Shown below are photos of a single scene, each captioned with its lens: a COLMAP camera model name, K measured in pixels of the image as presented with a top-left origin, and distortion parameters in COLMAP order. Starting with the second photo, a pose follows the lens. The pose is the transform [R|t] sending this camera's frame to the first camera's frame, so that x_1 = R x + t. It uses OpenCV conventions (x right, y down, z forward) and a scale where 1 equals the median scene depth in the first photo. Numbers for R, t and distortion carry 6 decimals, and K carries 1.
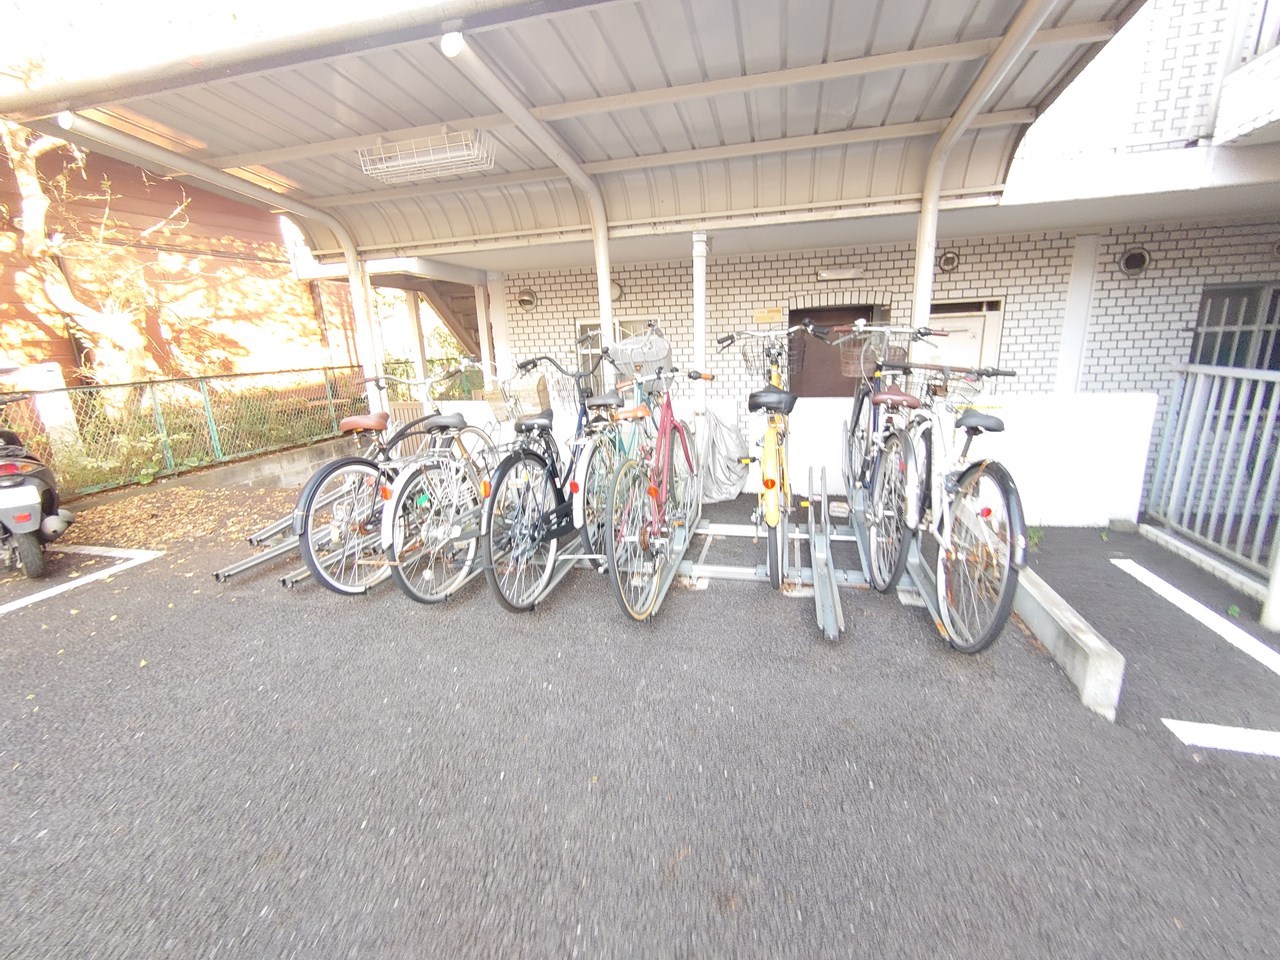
lens RADIAL K [[554.1, 0, 640.1], [0, 554.1, 478.2], [0, 0, 1]] dist [-0.002754, -0.000428]
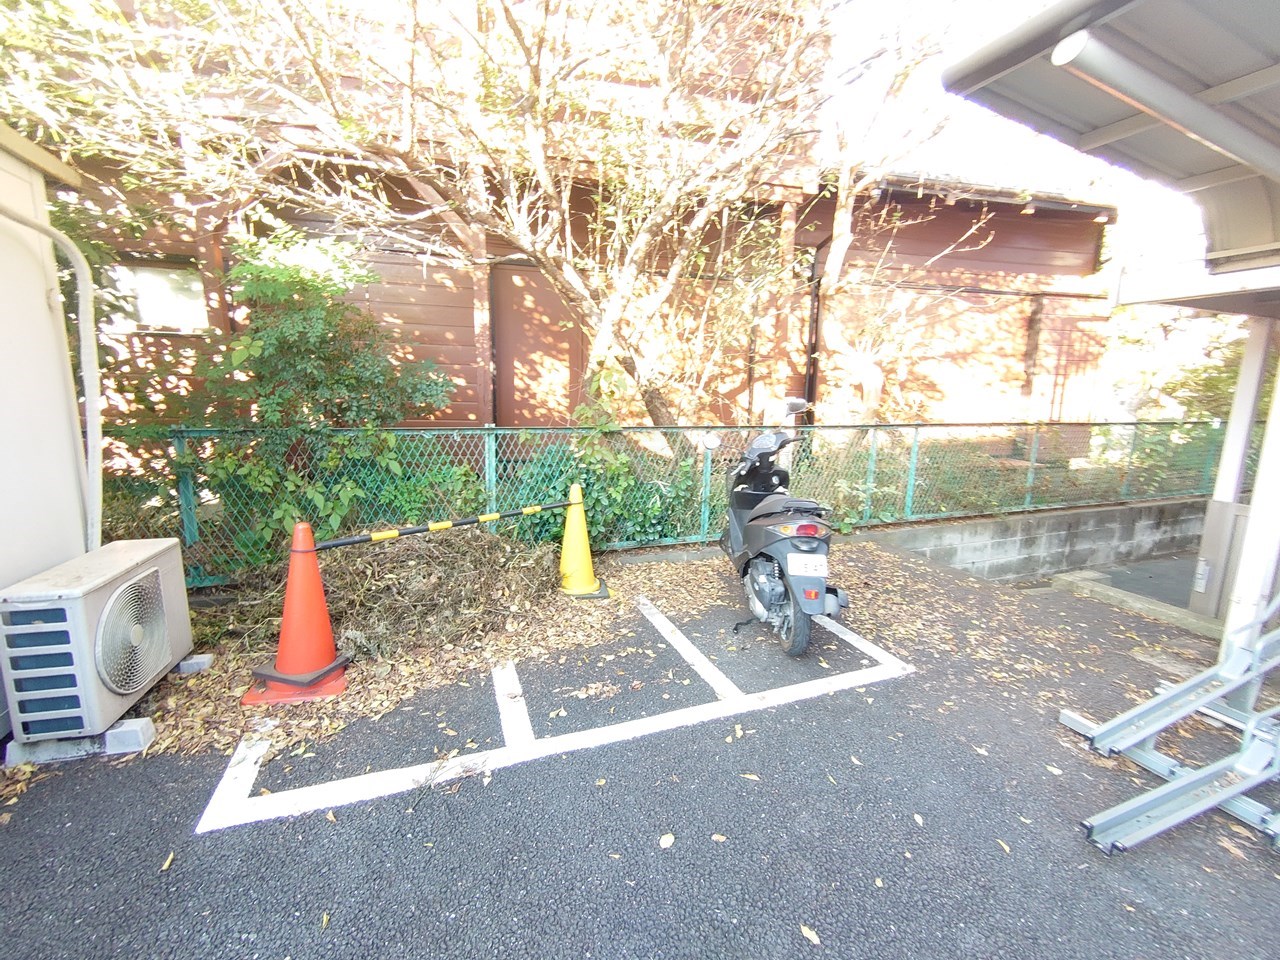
lens RADIAL K [[554.1, 0, 642.1], [0, 554.1, 479.0], [0, 0, 1]] dist [-0.002754, -0.000428]
pose [[0.580102, 0.184055, -0.793477, -0.278547], [-0.238425, 0.969839, 0.050654, -0.032748], [0.778868, 0.159800, 0.606489, 0.119363]]
